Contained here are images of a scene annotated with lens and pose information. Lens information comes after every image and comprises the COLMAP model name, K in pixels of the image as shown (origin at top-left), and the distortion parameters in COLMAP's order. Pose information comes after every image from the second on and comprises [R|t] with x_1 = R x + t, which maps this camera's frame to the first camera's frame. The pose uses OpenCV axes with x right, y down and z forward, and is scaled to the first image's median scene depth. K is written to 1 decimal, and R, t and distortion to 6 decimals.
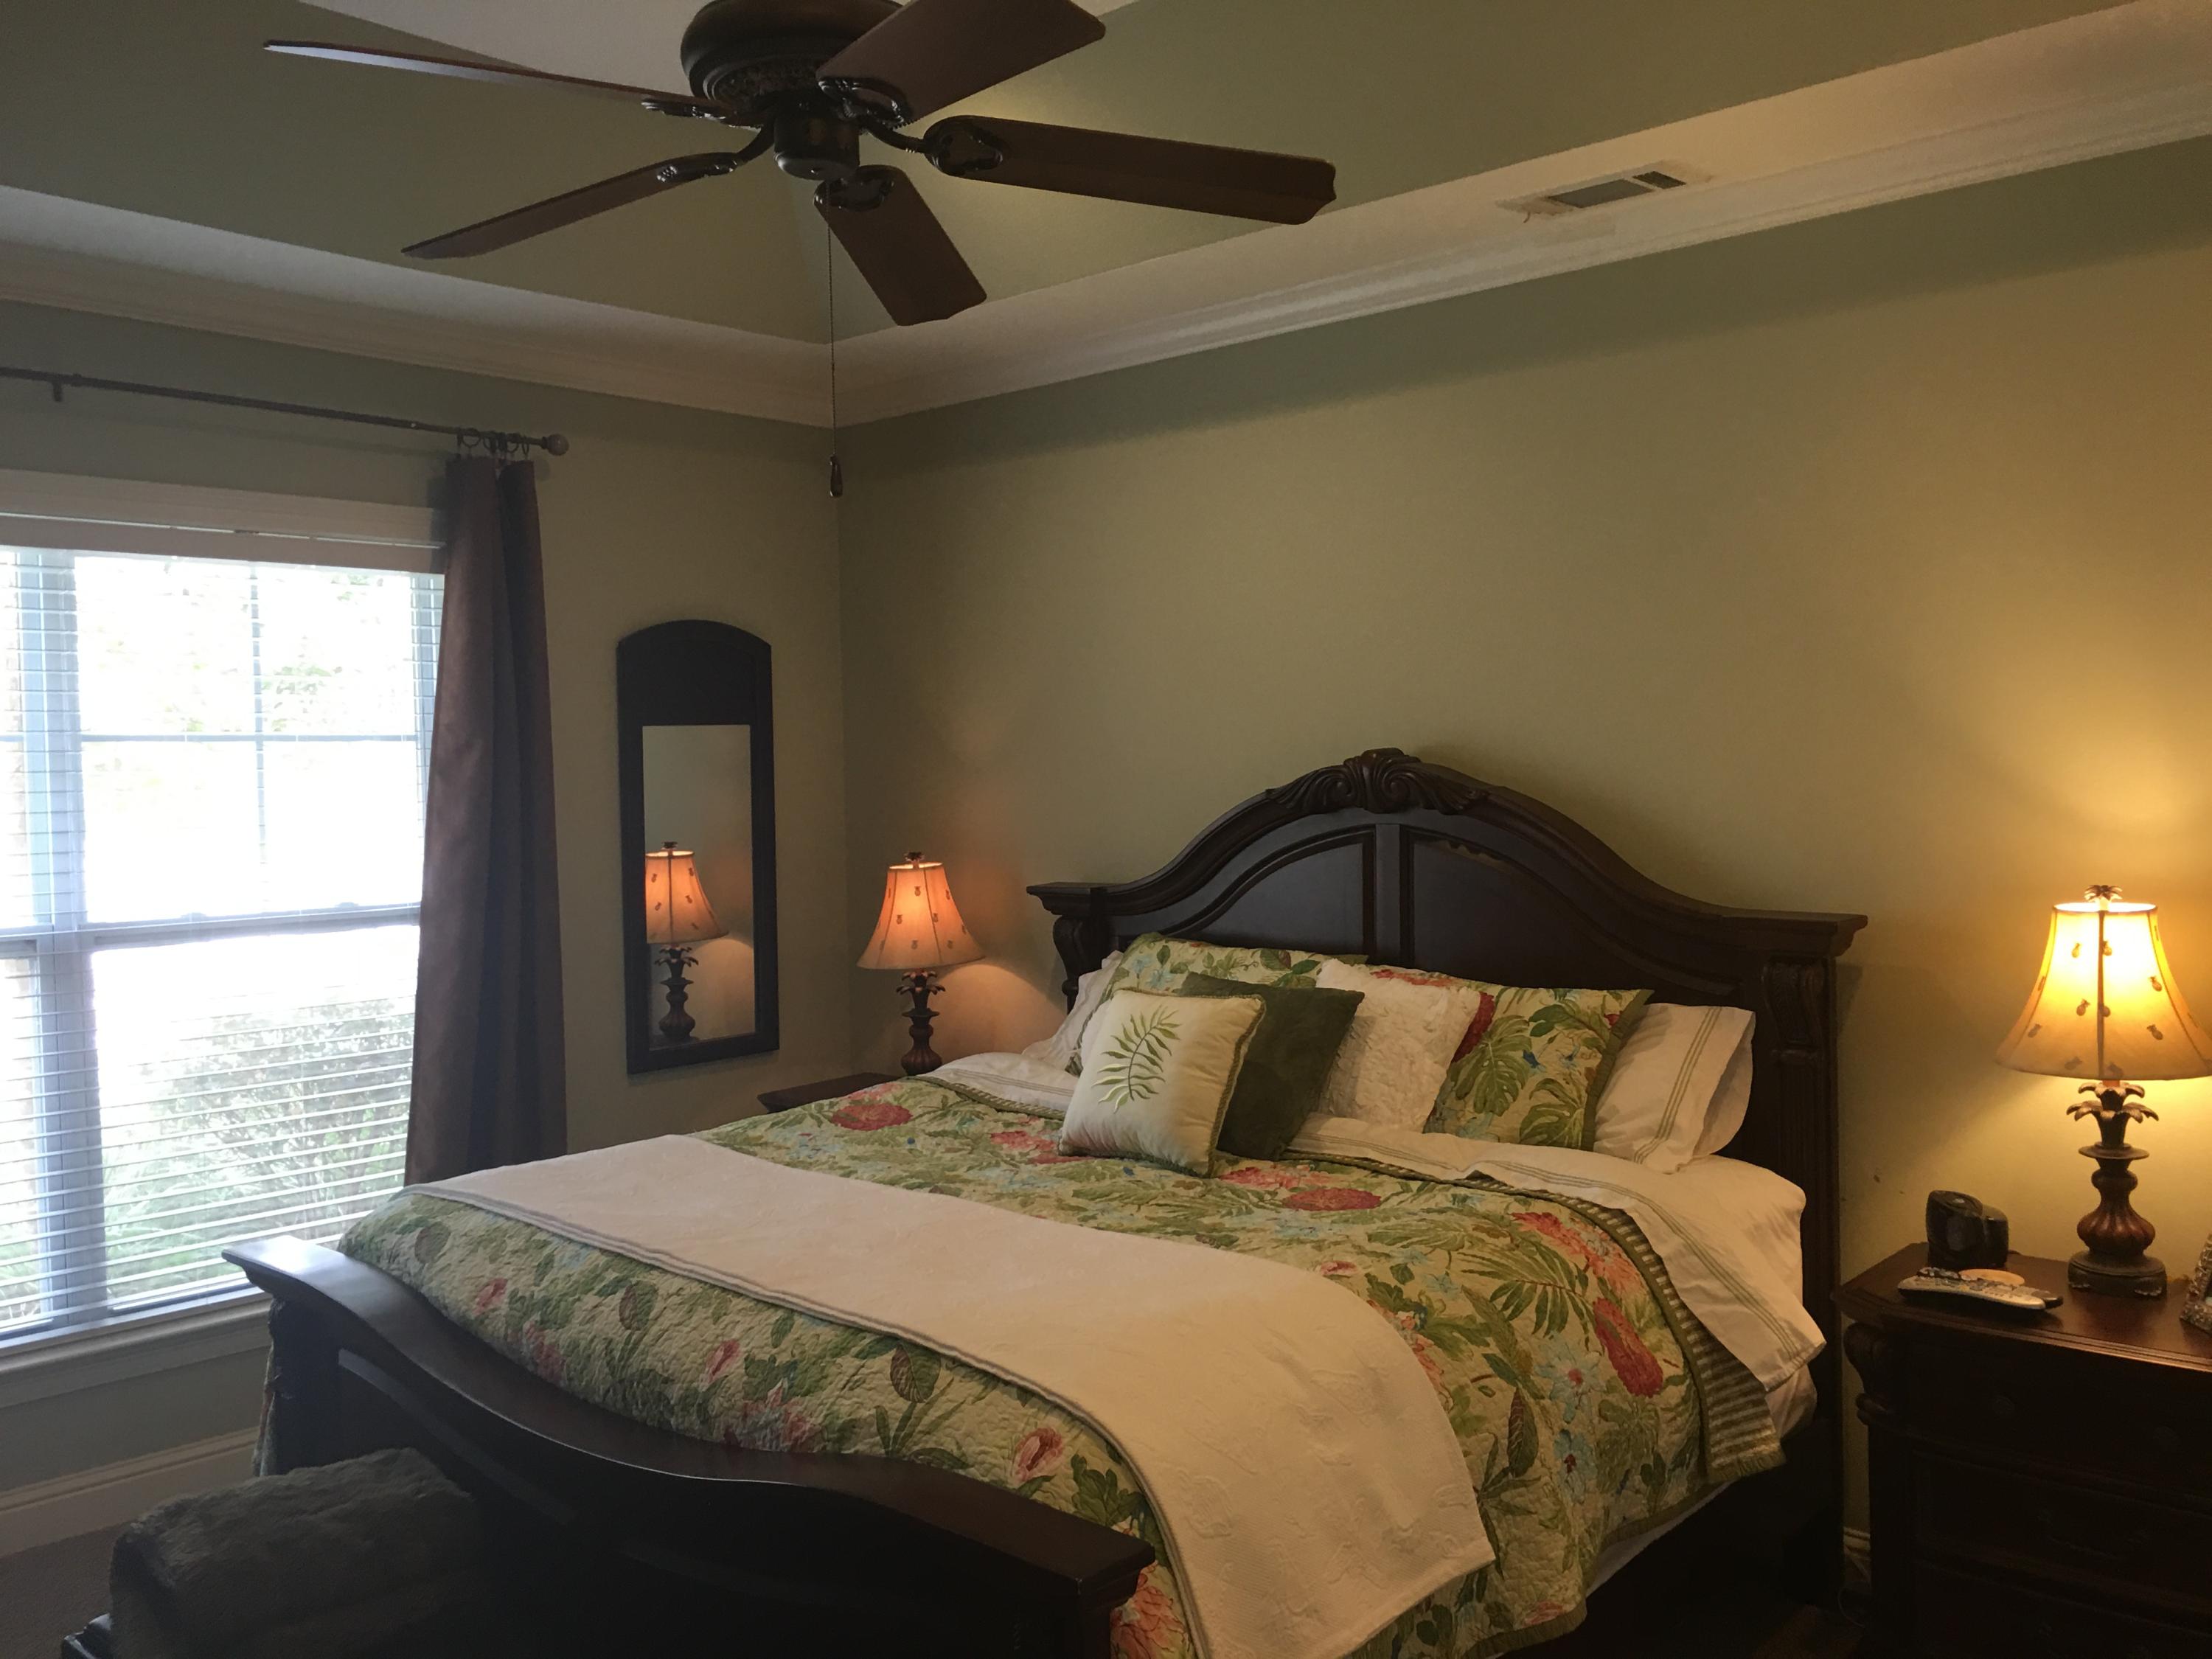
lens RADIAL K [[1884.4, 0, 1106.0], [0, 1884.4, 829.5], [0, 0, 1]] dist [0.002994, -0.010202]
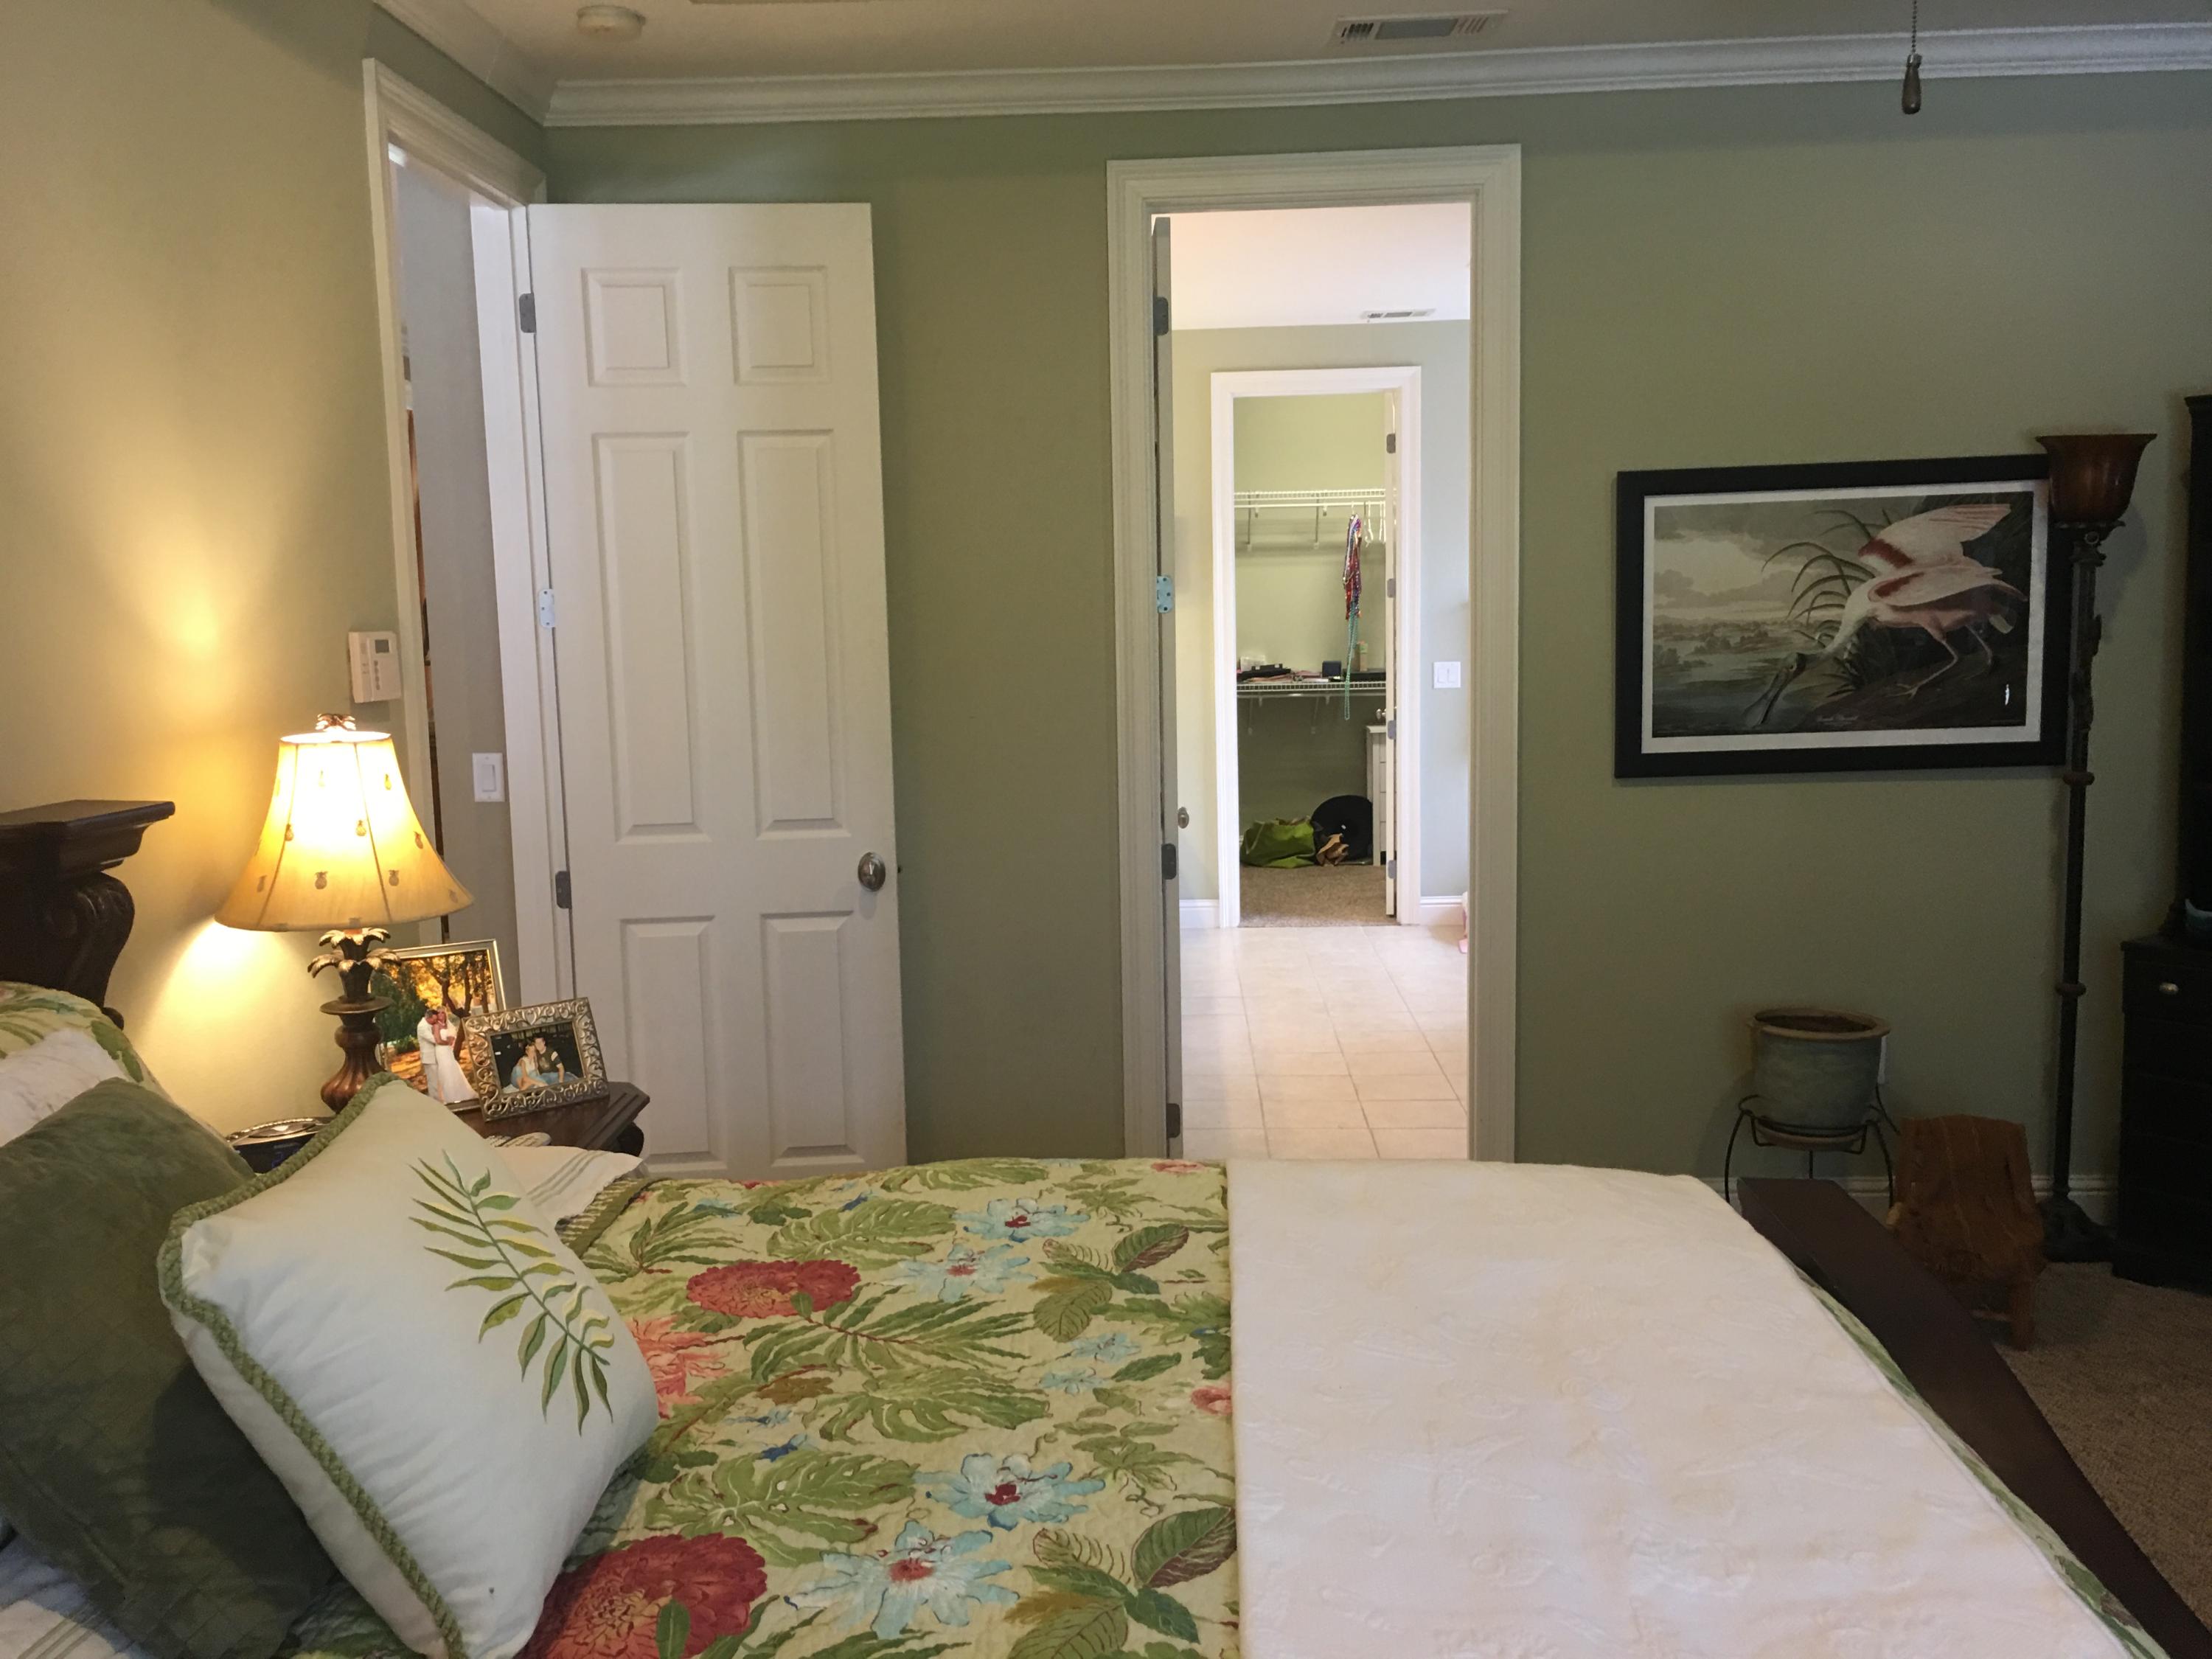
lens RADIAL K [[1954.3, 0, 1150.4], [0, 1954.3, 824.5], [0, 0, 1]] dist [0.091582, -0.118589]
pose [[-0.661053, -0.083128, 0.745720, -0.465628], [0.062691, 0.984250, 0.165291, -0.051662], [-0.747716, 0.156016, -0.645430, 1.451272]]
